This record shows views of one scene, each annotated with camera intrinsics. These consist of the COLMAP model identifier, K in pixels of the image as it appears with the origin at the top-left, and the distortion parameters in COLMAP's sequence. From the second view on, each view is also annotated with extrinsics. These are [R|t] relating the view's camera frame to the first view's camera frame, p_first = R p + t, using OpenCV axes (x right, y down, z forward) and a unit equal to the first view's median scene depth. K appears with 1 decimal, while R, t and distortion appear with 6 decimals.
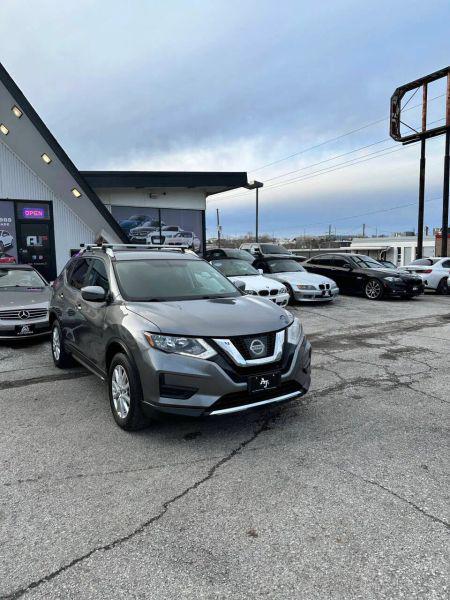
lens RADIAL K [[416.7, 0, 227.8], [0, 416.7, 296.3], [0, 0, 1]] dist [0.088753, -0.114038]
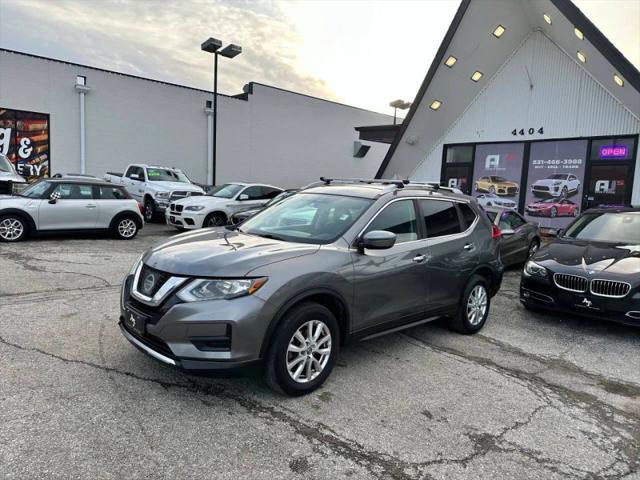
lens RADIAL K [[446.2, 0, 314.1], [0, 446.2, 234.4], [0, 0, 1]] dist [0.057508, -0.070242]
pose [[0.184546, 0.115568, -0.976006, 0.423426], [-0.153195, 0.984307, 0.087585, -0.046906], [0.970811, 0.133356, 0.199354, 0.452944]]
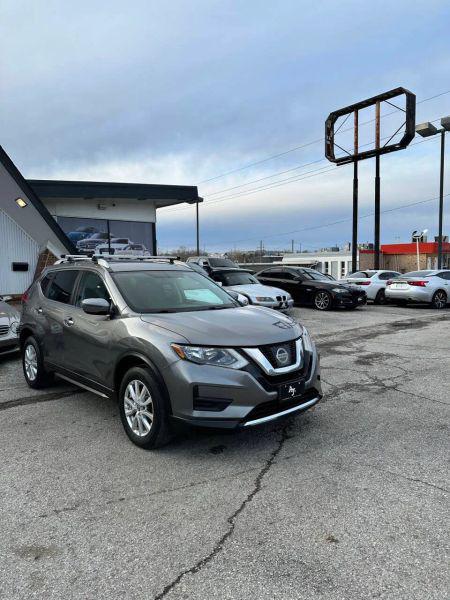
lens RADIAL K [[416.7, 0, 227.8], [0, 416.7, 296.3], [0, 0, 1]] dist [0.088753, -0.114038]
pose [[0.986616, -0.013023, 0.162538, -0.088168], [0.018464, 0.999317, -0.032010, 0.003475], [-0.162010, 0.034583, 0.986183, 0.008475]]
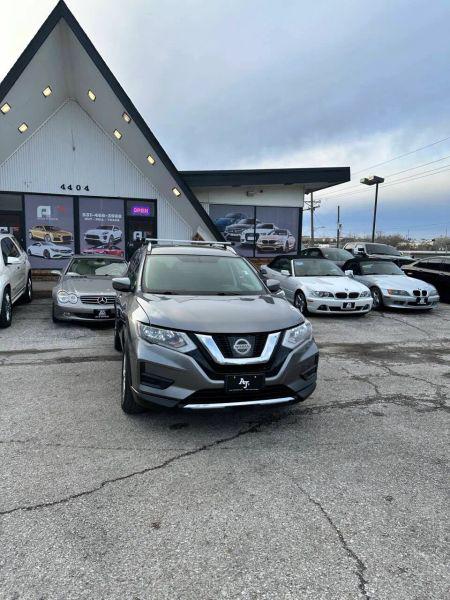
lens RADIAL K [[416.7, 0, 227.8], [0, 416.7, 296.3], [0, 0, 1]] dist [0.088753, -0.114038]
pose [[0.957472, 0.063905, -0.281360, 0.122493], [-0.062541, 0.997946, 0.013837, -0.003195], [0.281666, 0.004348, 0.959503, 0.018223]]
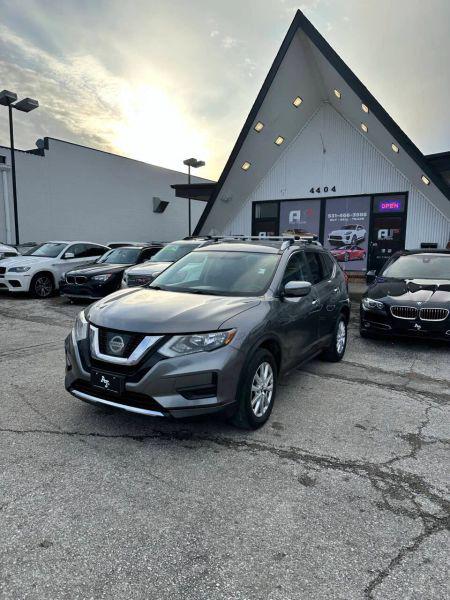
lens RADIAL K [[417.3, 0, 220.7], [0, 417.3, 300.5], [0, 0, 1]] dist [0.091143, -0.130932]
pose [[0.450232, 0.128366, -0.883636, 0.396478], [-0.108101, 0.990169, 0.088763, -0.033441], [0.886344, 0.055558, 0.459682, 0.306513]]
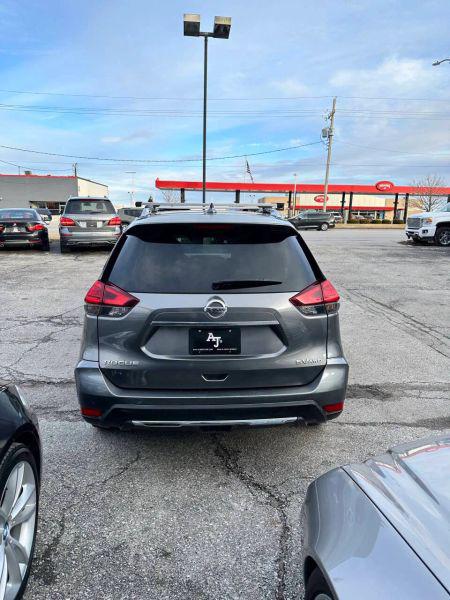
lens RADIAL K [[418.3, 0, 228.2], [0, 418.3, 302.1], [0, 0, 1]] dist [0.057508, -0.070242]
pose [[-0.873830, -0.102435, 0.475319, -0.380703], [0.043307, 0.957276, 0.285915, -0.105403], [-0.484299, 0.270426, -0.832060, 1.031714]]
